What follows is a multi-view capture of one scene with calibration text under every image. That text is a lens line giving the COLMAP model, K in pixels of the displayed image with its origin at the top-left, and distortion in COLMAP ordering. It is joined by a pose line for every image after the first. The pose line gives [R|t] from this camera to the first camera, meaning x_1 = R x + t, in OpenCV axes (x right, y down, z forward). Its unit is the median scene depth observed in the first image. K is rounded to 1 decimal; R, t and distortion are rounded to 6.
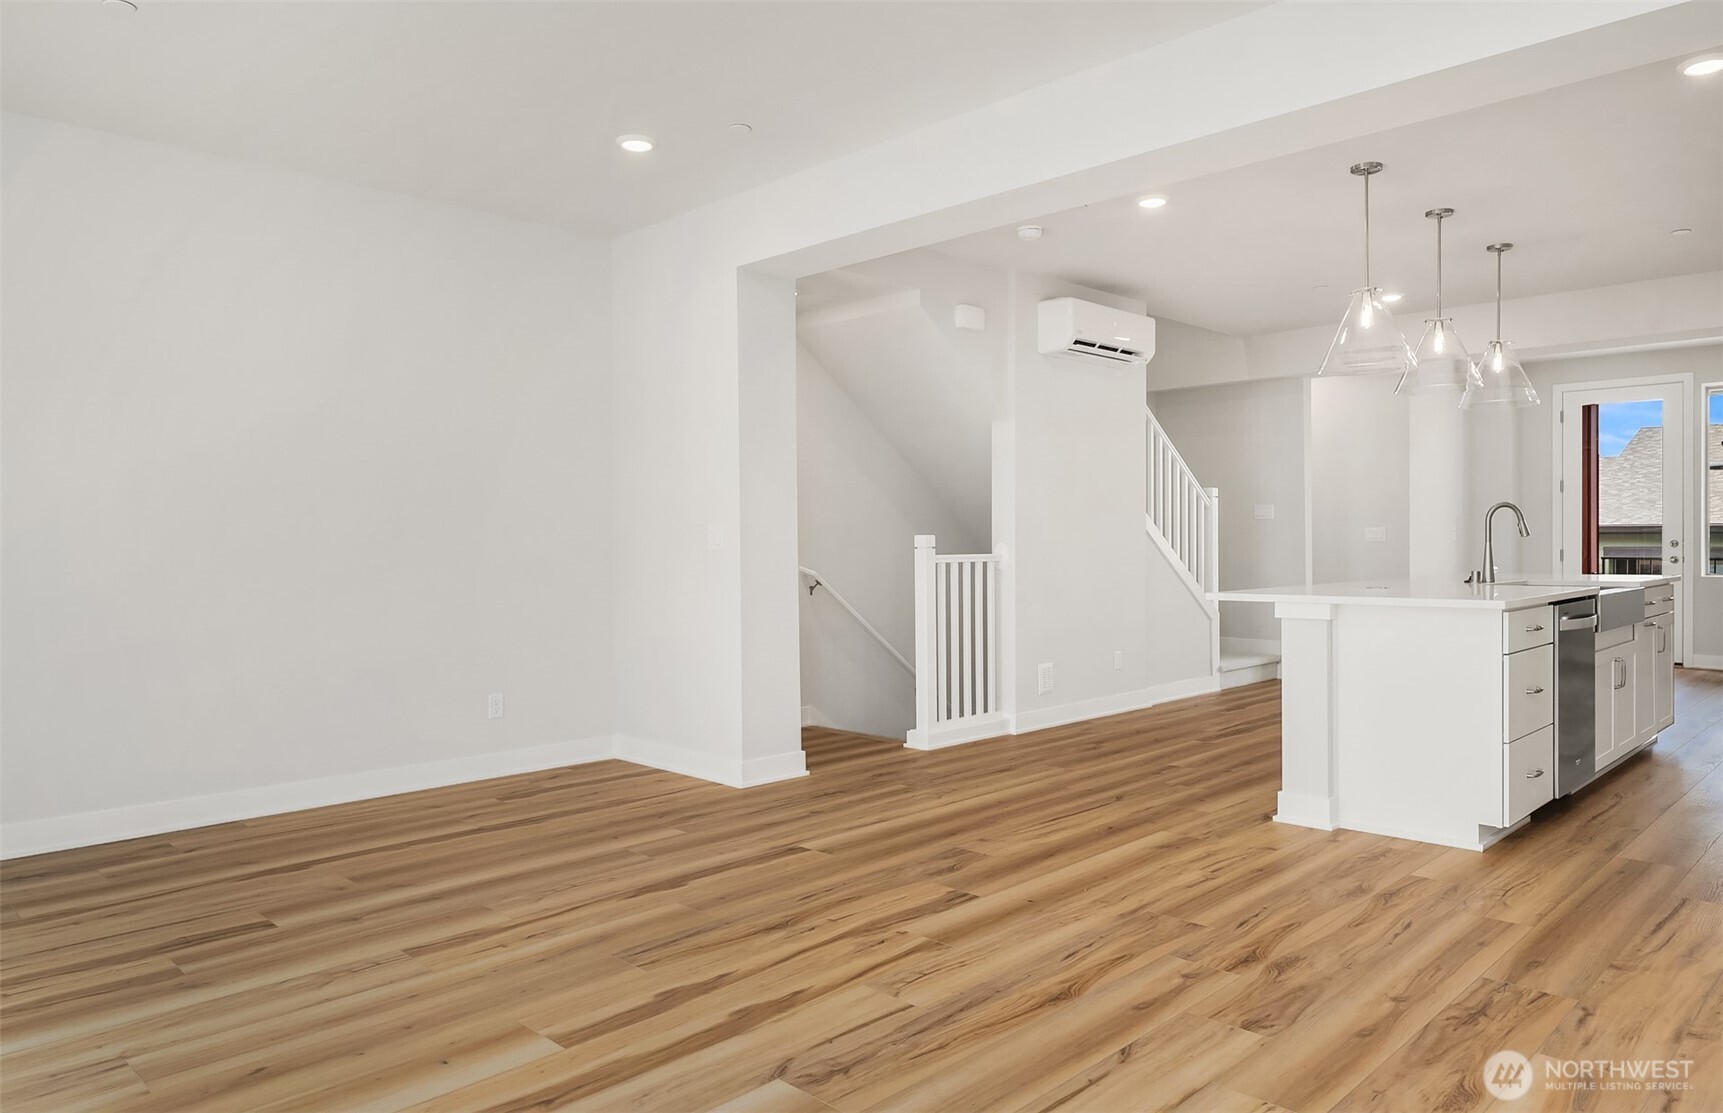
lens RADIAL K [[1137.3, 0, 861.5], [0, 1137.3, 556.5], [0, 0, 1]] dist [-0.005192, -0.000731]
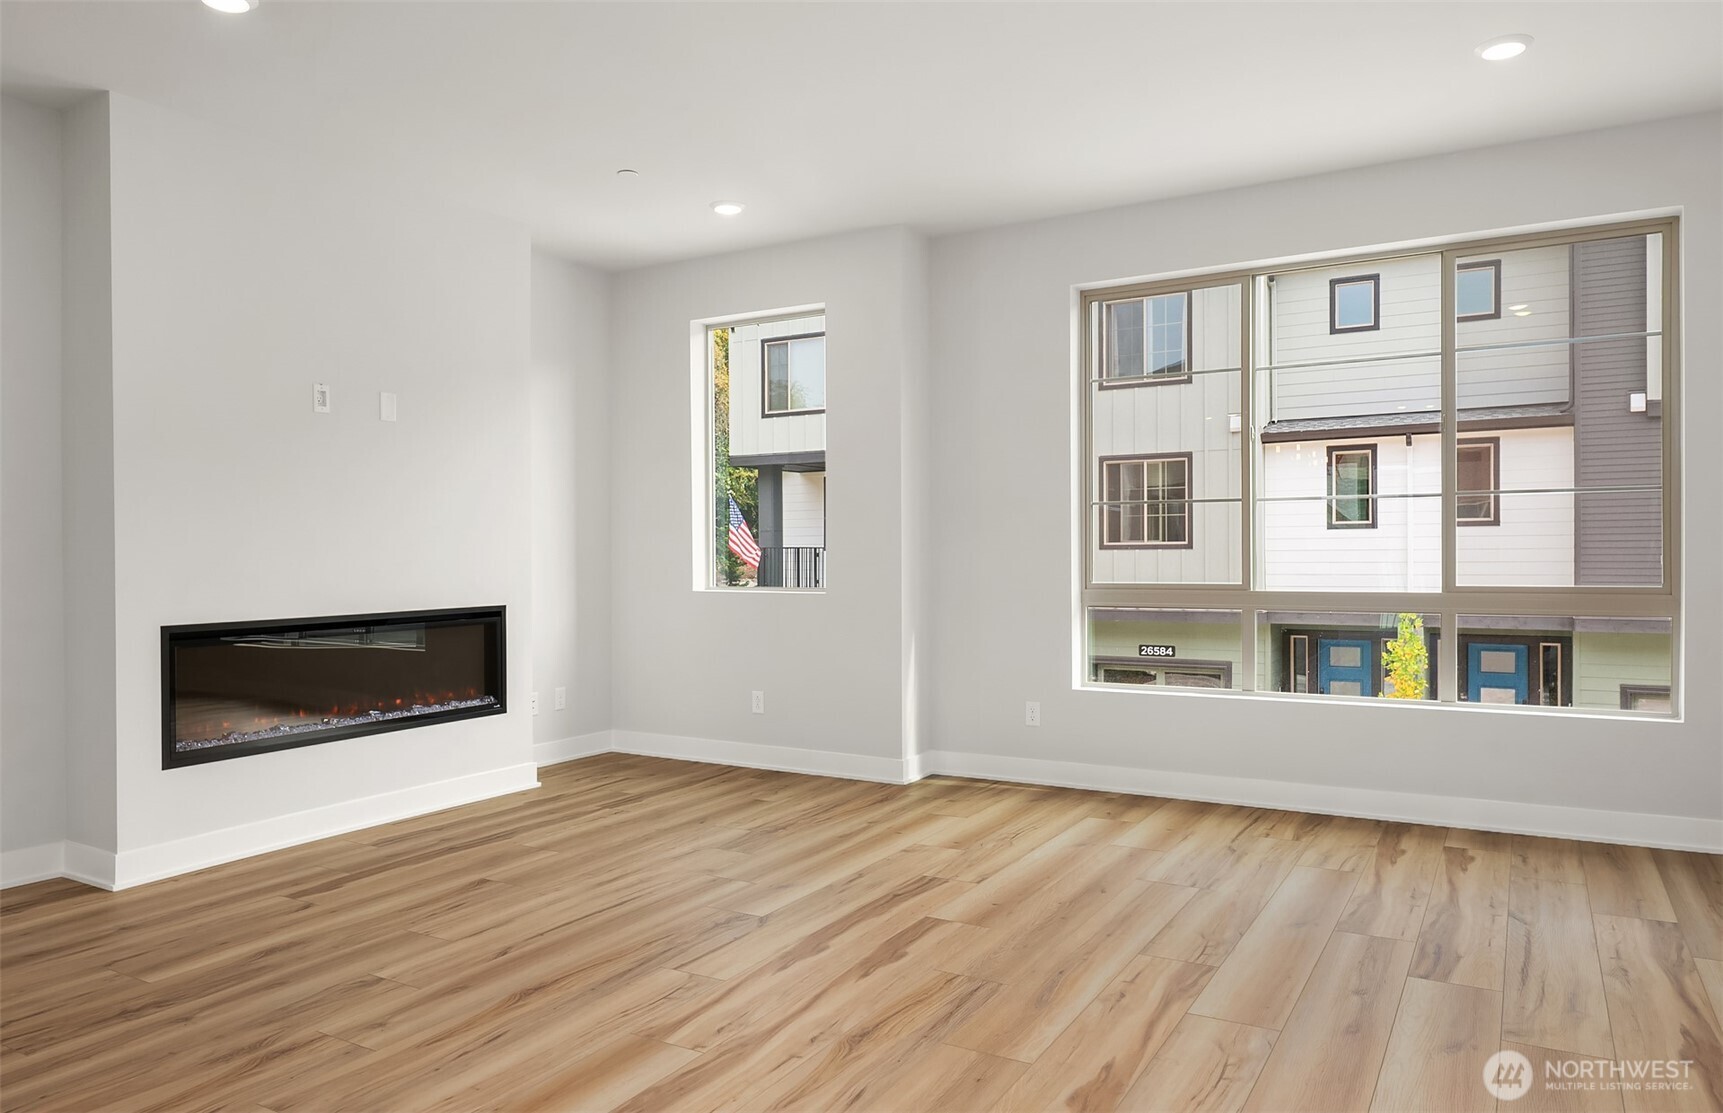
lens RADIAL K [[1137.3, 0, 861.5], [0, 1137.3, 556.5], [0, 0, 1]] dist [-0.005192, -0.000731]
pose [[-0.968520, 0.017266, -0.248337, 0.115085], [0.012536, 0.999709, 0.020616, -0.024453], [0.248620, 0.016854, -0.968454, 1.776095]]
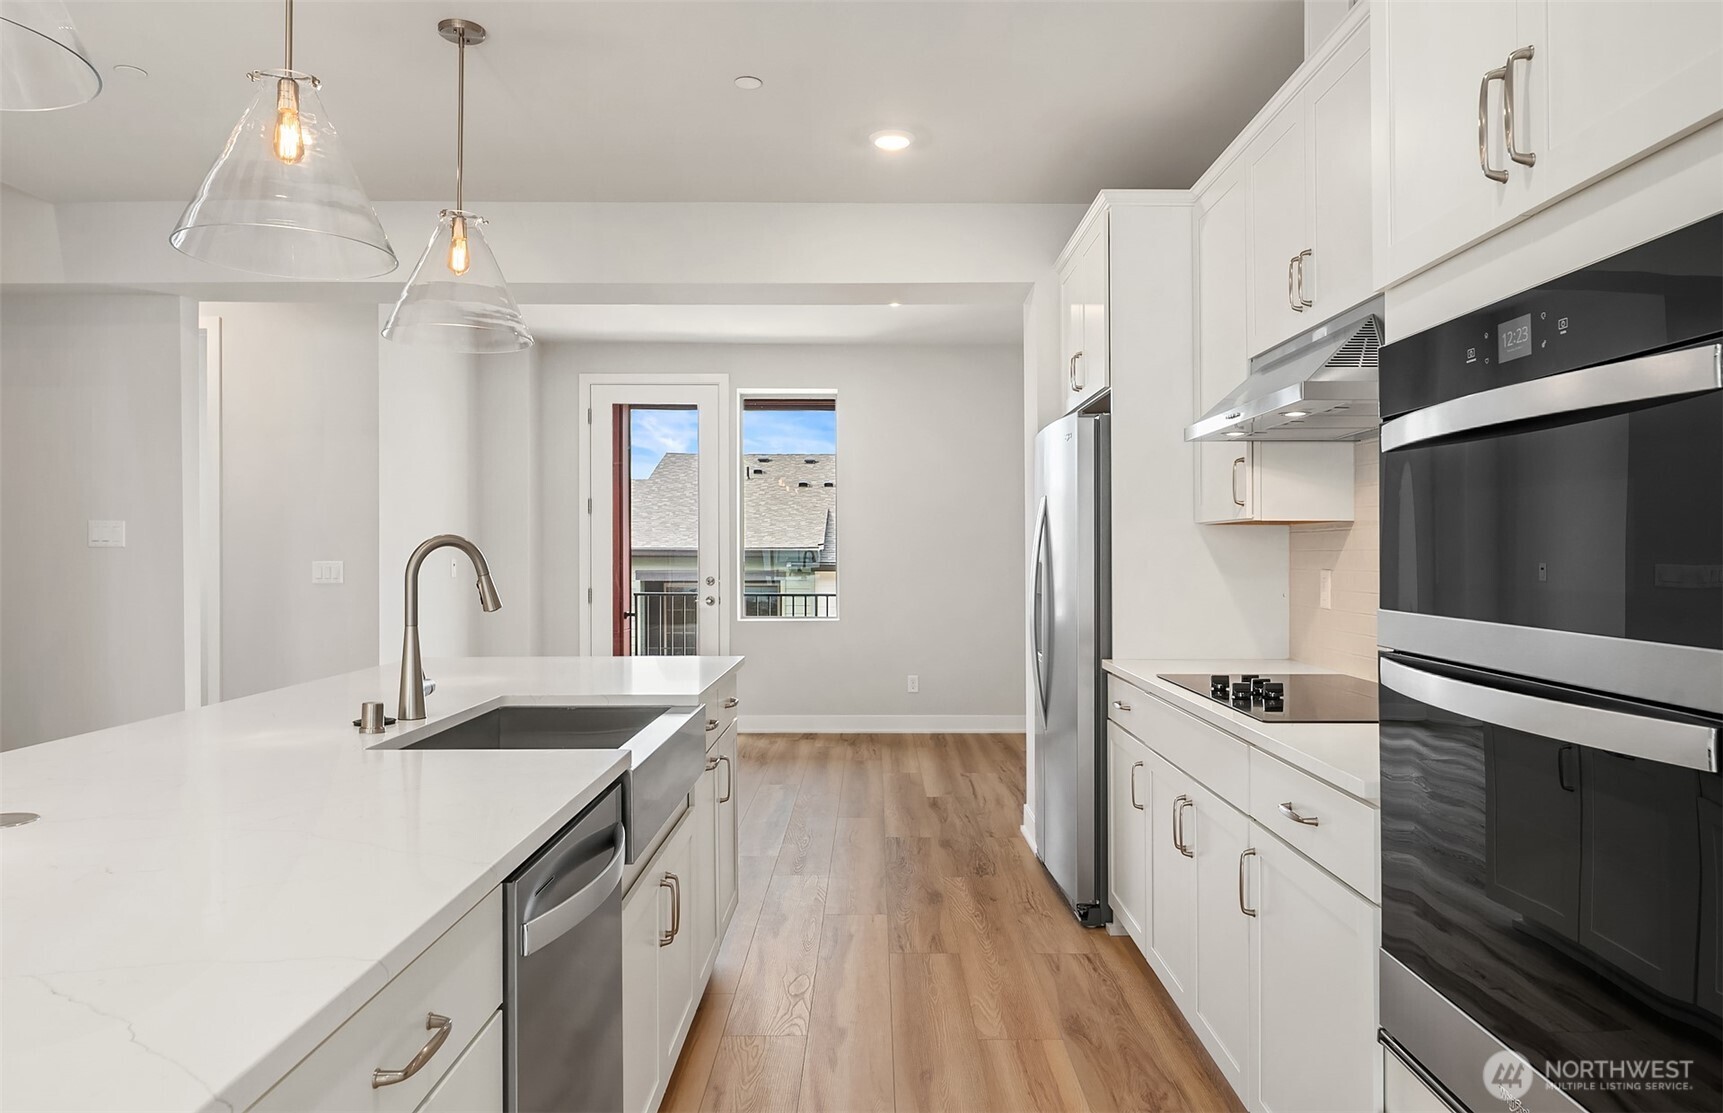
lens RADIAL K [[1174.0, 0, 861.5], [0, 1174.0, 556.5], [0, 0, 1]] dist [-0.001838, -0.000036]
pose [[0.718173, 0.004963, 0.695847, 0.603743], [0.003845, 0.999931, -0.011100, -0.056330], [-0.695854, 0.010647, 0.718105, 0.926713]]
